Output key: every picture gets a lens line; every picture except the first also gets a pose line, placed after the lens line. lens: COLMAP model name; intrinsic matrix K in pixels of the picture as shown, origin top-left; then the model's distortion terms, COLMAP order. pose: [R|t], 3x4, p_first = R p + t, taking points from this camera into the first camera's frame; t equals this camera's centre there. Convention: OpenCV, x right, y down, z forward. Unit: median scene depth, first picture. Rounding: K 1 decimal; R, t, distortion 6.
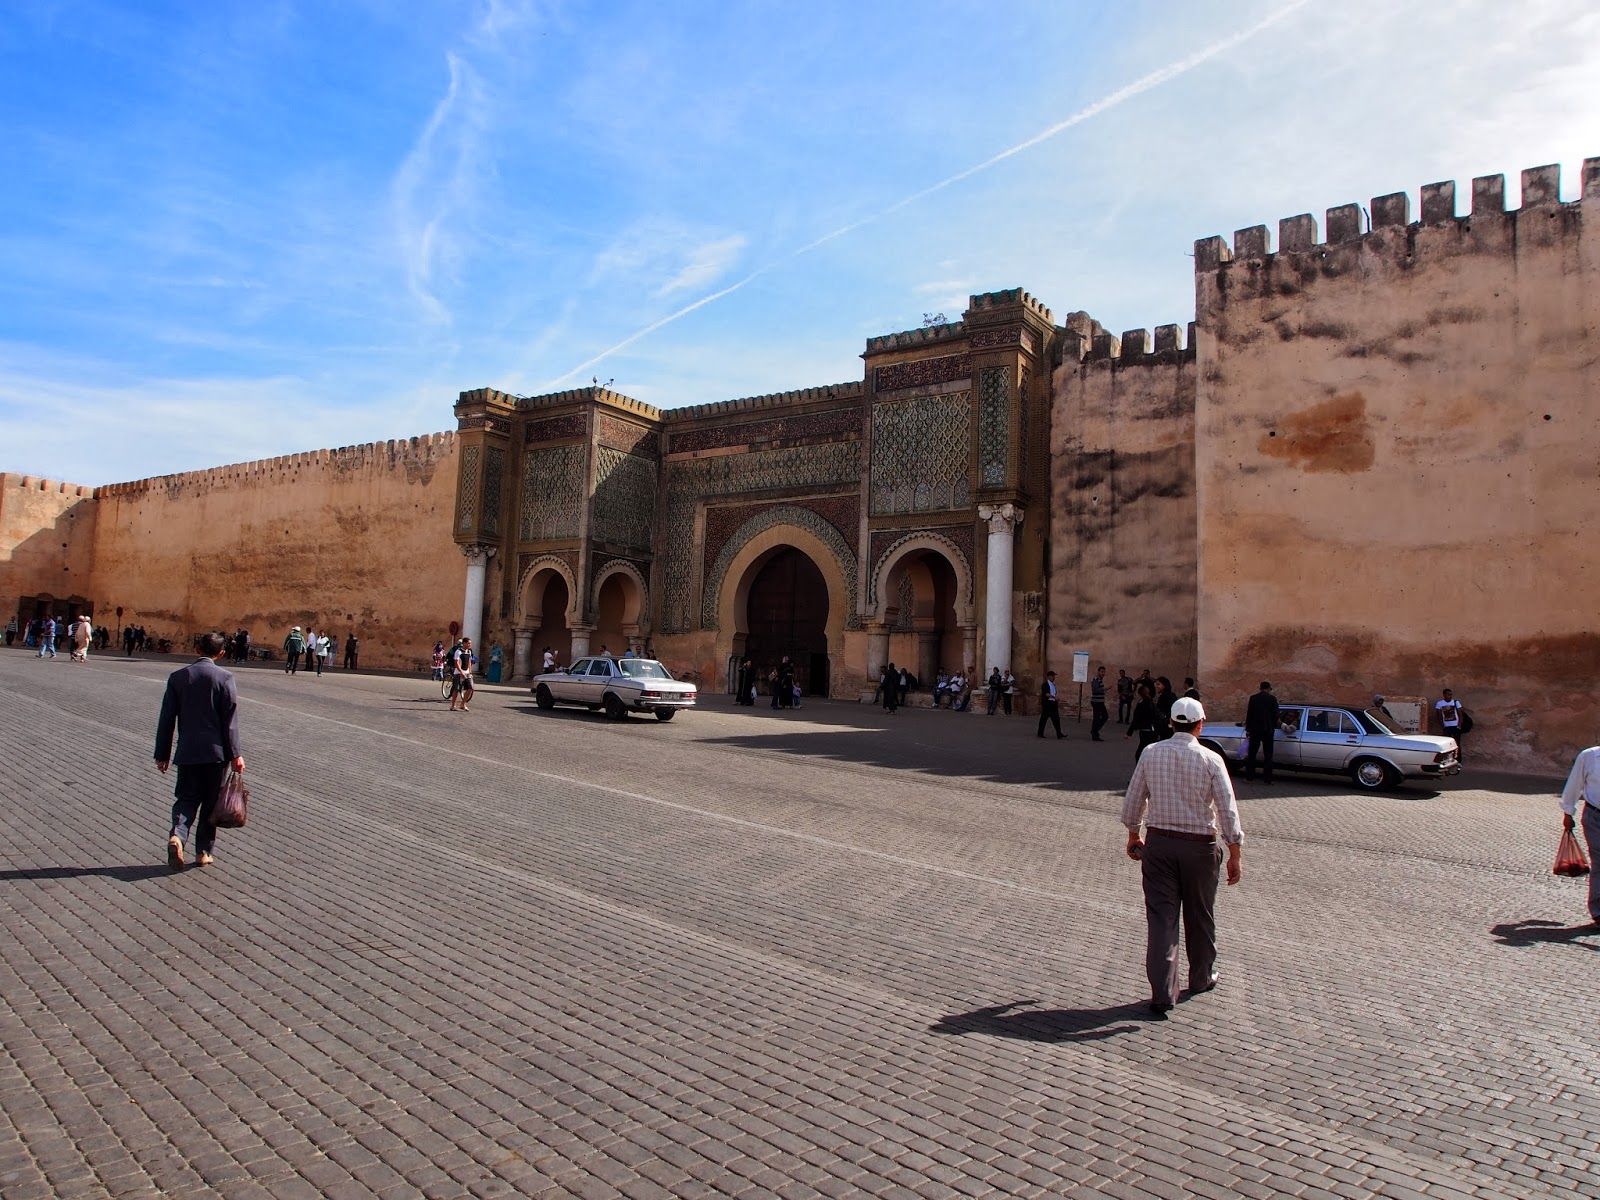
lens RADIAL K [[1094.8, 0, 800.0], [0, 1094.8, 600.0], [0, 0, 1]] dist [-0.004958, 0.001733]
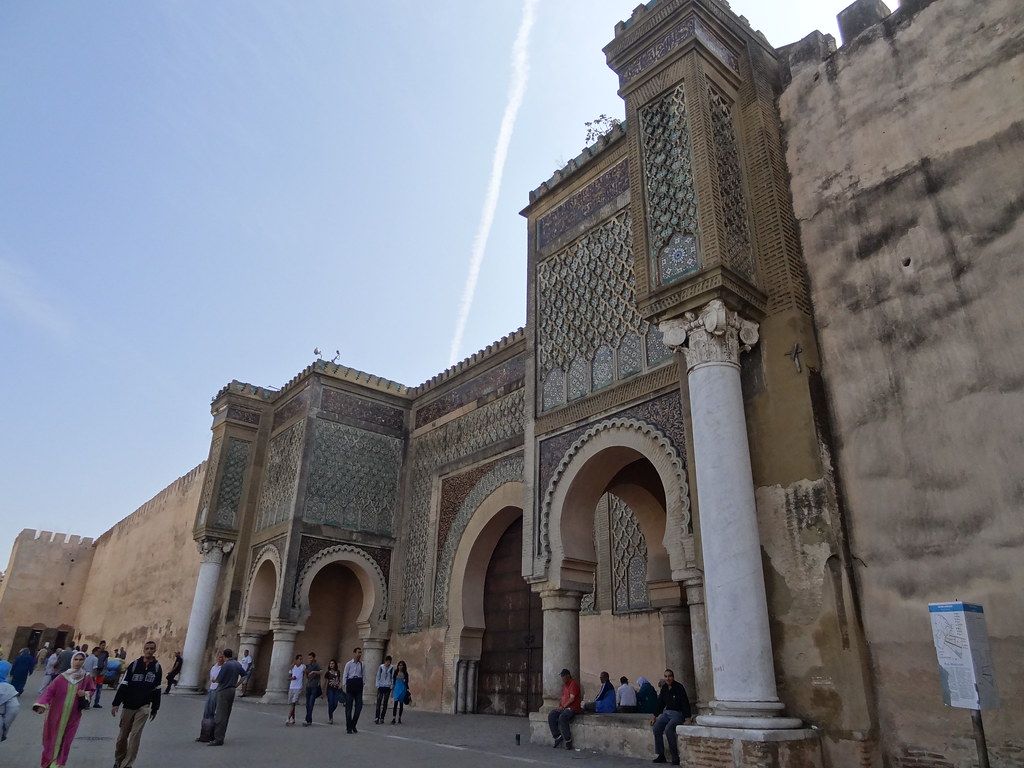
lens RADIAL K [[700.7, 0, 512.0], [0, 700.7, 384.0], [0, 0, 1]] dist [-0.004958, 0.001733]
pose [[0.955122, -0.132531, -0.264912, 0.163554], [0.038882, 0.942681, -0.331421, 0.041046], [0.293651, 0.306247, 0.905529, 0.629122]]
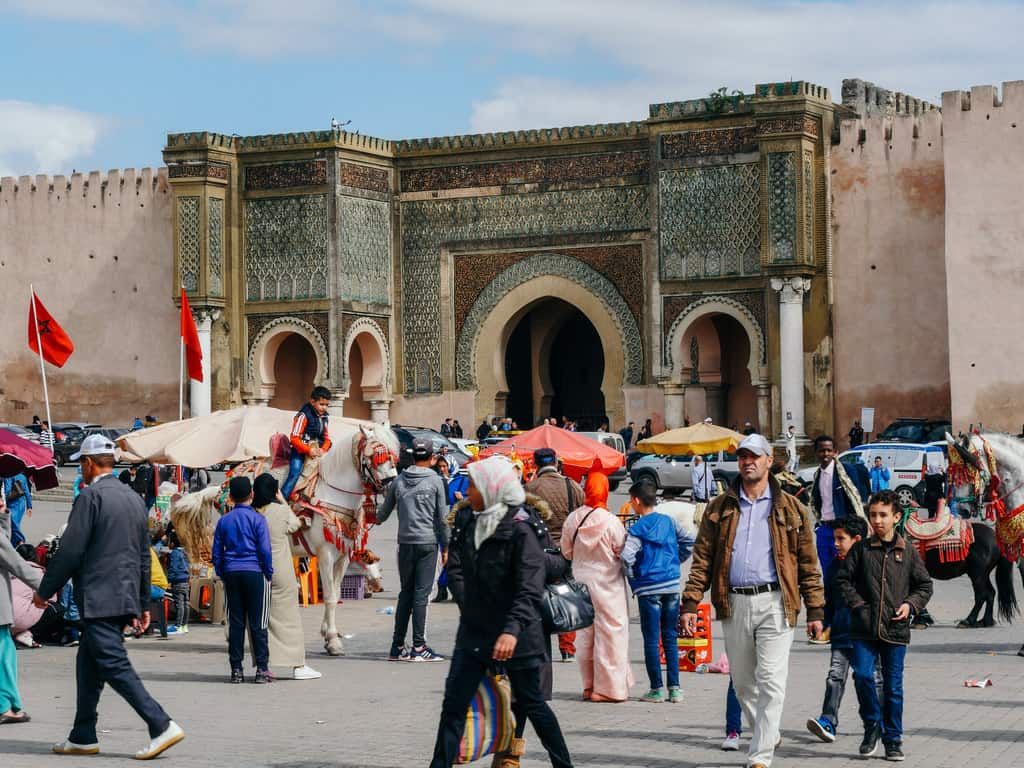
lens RADIAL K [[2523.8, 0, 512.0], [0, 2523.8, 384.0], [0, 0, 1]] dist [0.220004, 0.049300]
pose [[0.992701, -0.048946, 0.110227, -0.351882], [0.042367, 0.997222, 0.061264, -0.134106], [-0.112919, -0.056147, 0.992017, -1.391888]]
